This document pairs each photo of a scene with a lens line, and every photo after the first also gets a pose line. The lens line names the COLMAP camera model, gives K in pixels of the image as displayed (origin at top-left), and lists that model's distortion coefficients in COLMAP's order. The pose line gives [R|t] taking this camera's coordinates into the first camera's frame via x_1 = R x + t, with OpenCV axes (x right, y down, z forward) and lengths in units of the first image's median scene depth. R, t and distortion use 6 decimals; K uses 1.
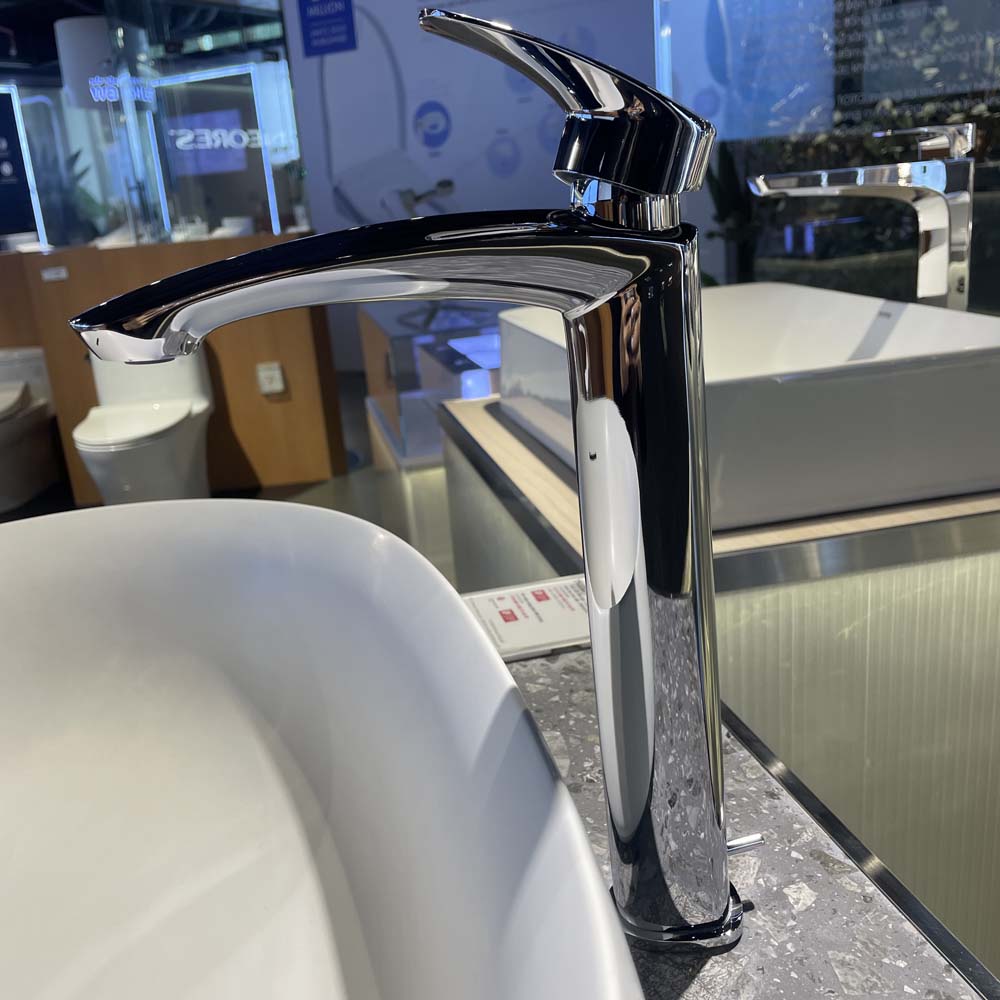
lens RADIAL K [[1027.6, 0, 475.5], [0, 1027.6, 510.0], [0, 0, 1]] dist [0.062765, -0.120627]
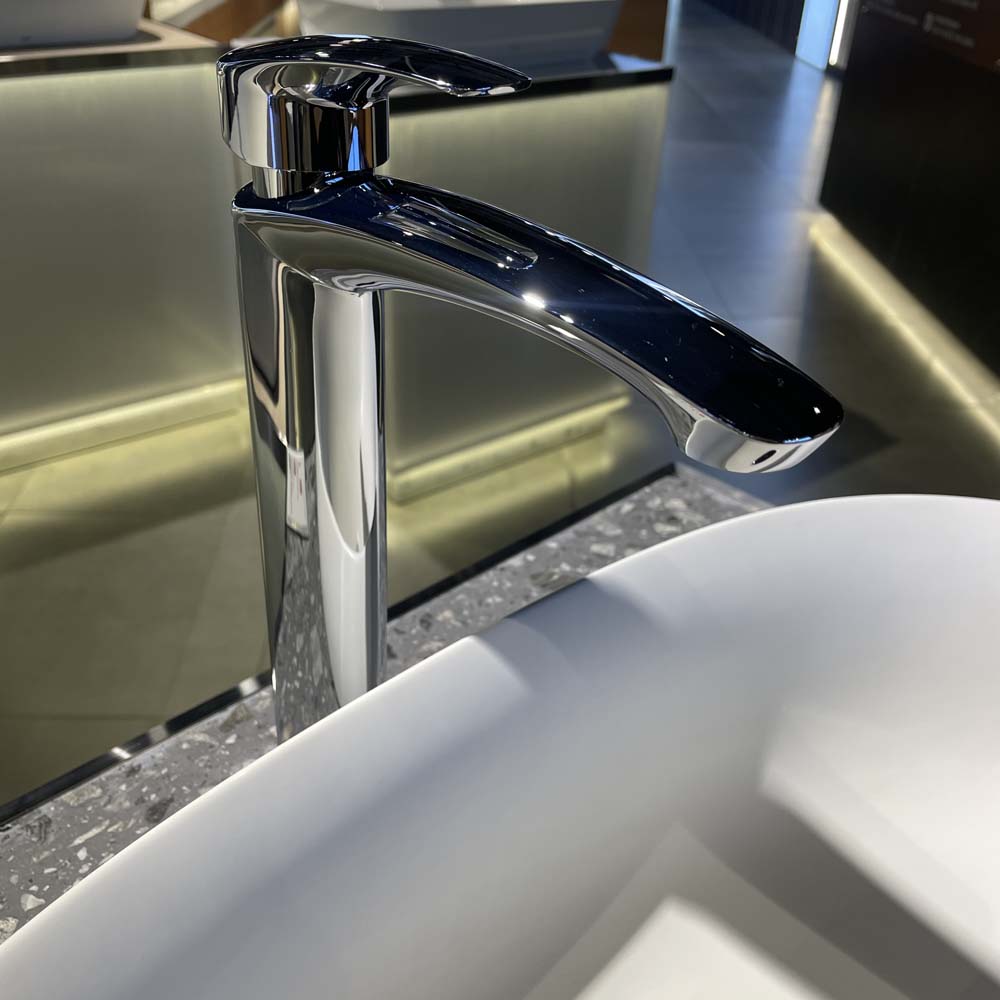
lens RADIAL K [[1027.6, 0, 475.5], [0, 1027.6, 510.0], [0, 0, 1]] dist [0.062765, -0.120627]
pose [[-0.506627, -0.396131, 0.765773, -0.608459], [0.269492, 0.770933, 0.577093, -0.449731], [-0.818965, 0.498741, -0.283821, 1.057729]]
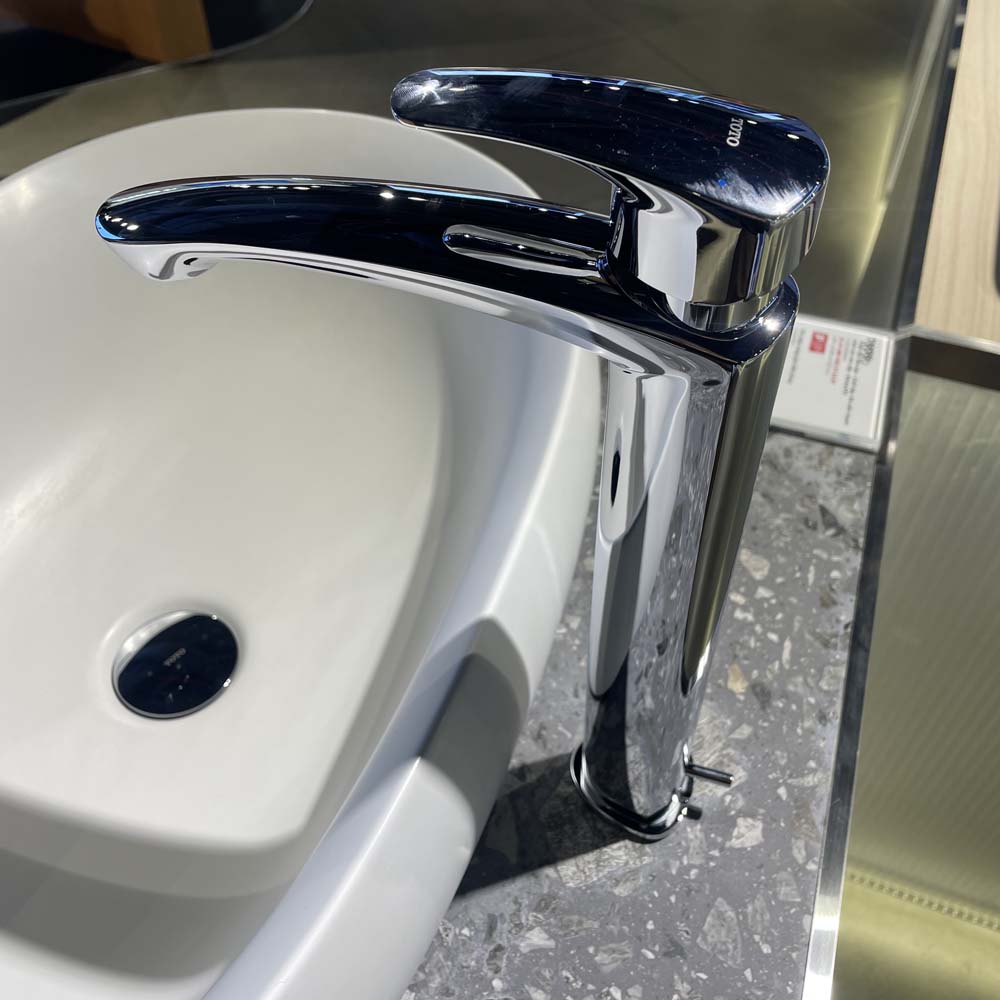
lens RADIAL K [[1027.6, 0, 475.5], [0, 1027.6, 510.0], [0, 0, 1]] dist [0.062765, -0.120627]
pose [[0.842806, 0.454531, -0.288235, 0.239821], [-0.223332, 0.782599, 0.581087, -0.448275], [0.489694, -0.425371, 0.761091, 0.204611]]
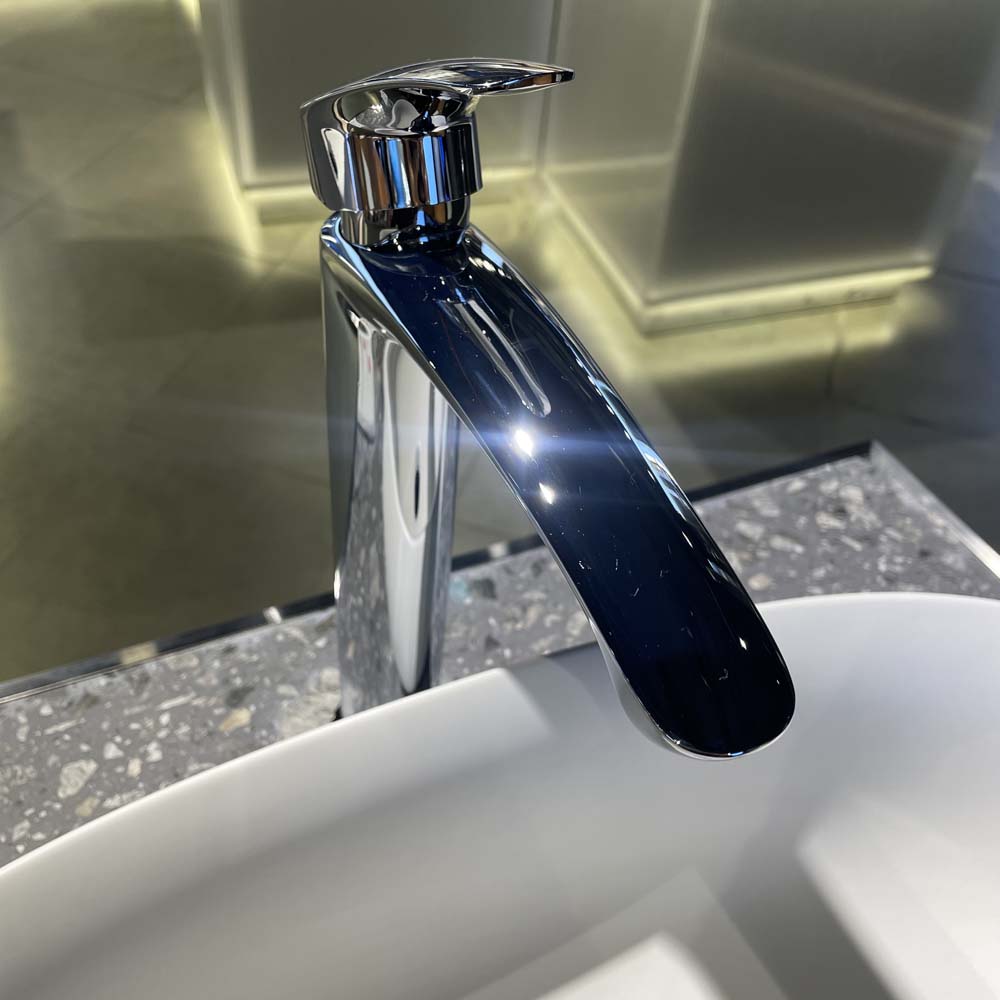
lens RADIAL K [[1027.6, 0, 475.5], [0, 1027.6, 510.0], [0, 0, 1]] dist [0.062765, -0.120627]
pose [[-0.196015, -0.639248, 0.743599, -0.539698], [0.248846, 0.701060, 0.668274, -0.553319], [-0.948501, 0.316034, 0.021657, 0.822658]]
